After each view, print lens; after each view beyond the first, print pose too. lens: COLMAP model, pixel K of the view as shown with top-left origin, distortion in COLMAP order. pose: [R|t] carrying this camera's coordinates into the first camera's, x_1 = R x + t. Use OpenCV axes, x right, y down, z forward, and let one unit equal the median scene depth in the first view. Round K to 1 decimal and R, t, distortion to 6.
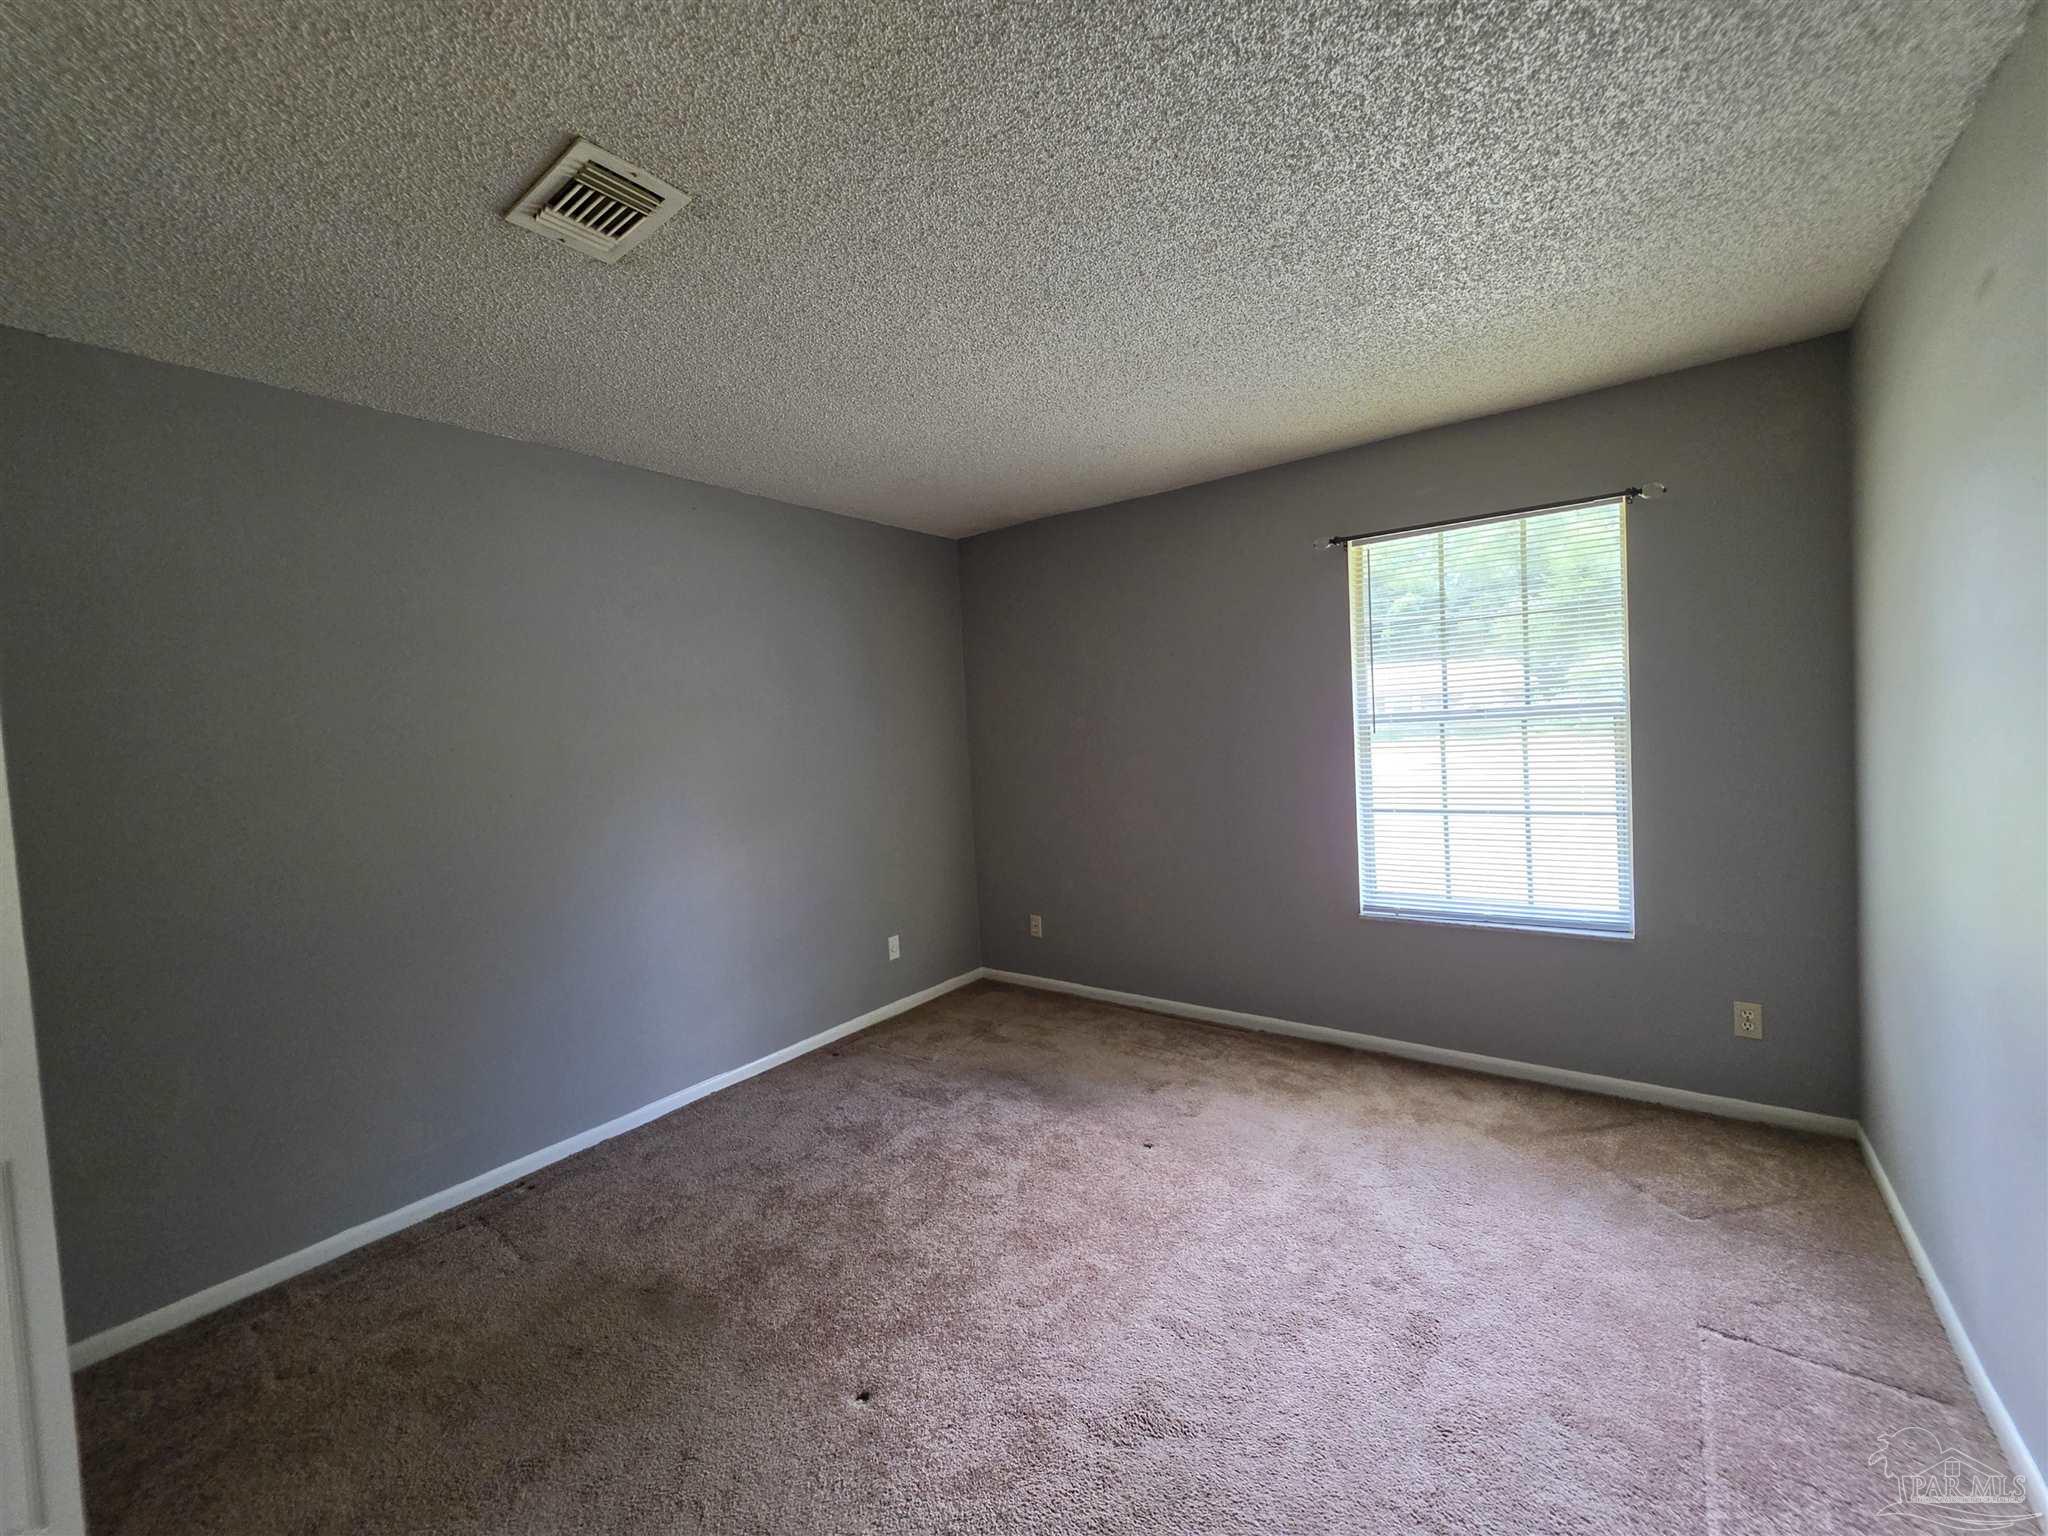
lens RADIAL K [[818.7, 0, 1019.7], [0, 818.7, 764.6], [0, 0, 1]] dist [0.001467, 0.000041]
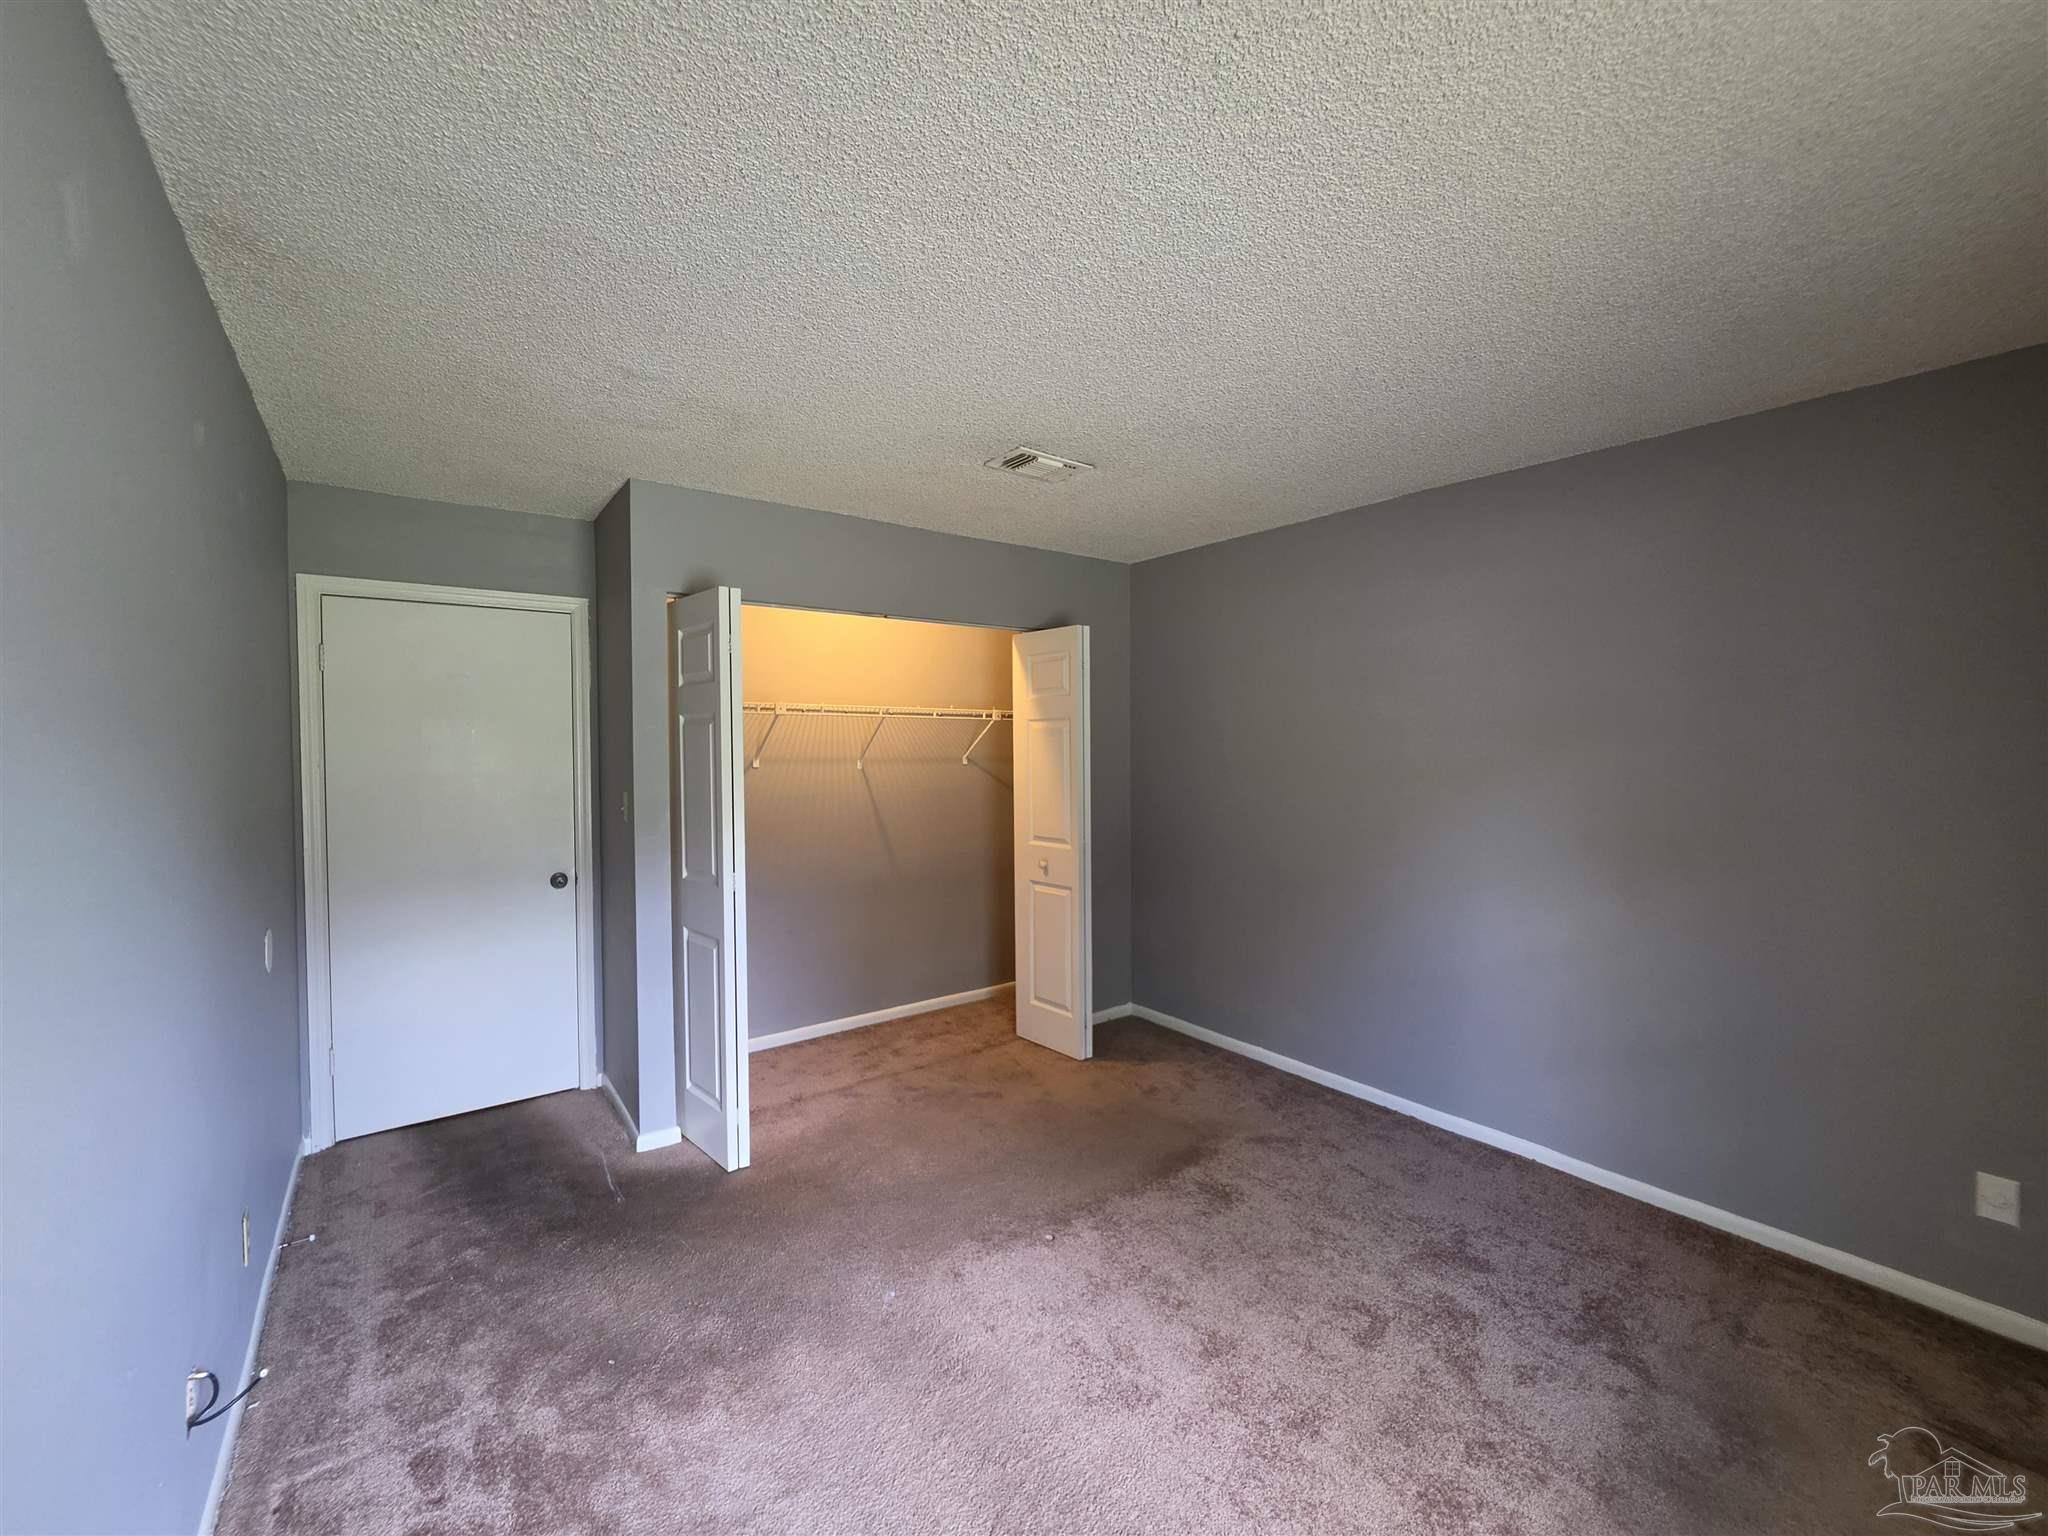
lens RADIAL K [[818.7, 0, 1022.1], [0, 818.7, 763.5], [0, 0, 1]] dist [0.001467, 0.000041]
pose [[-0.283229, 0.070943, -0.956425, 0.601362], [-0.023776, 0.996434, 0.080951, -0.085720], [0.958758, 0.045668, -0.280532, 0.701455]]
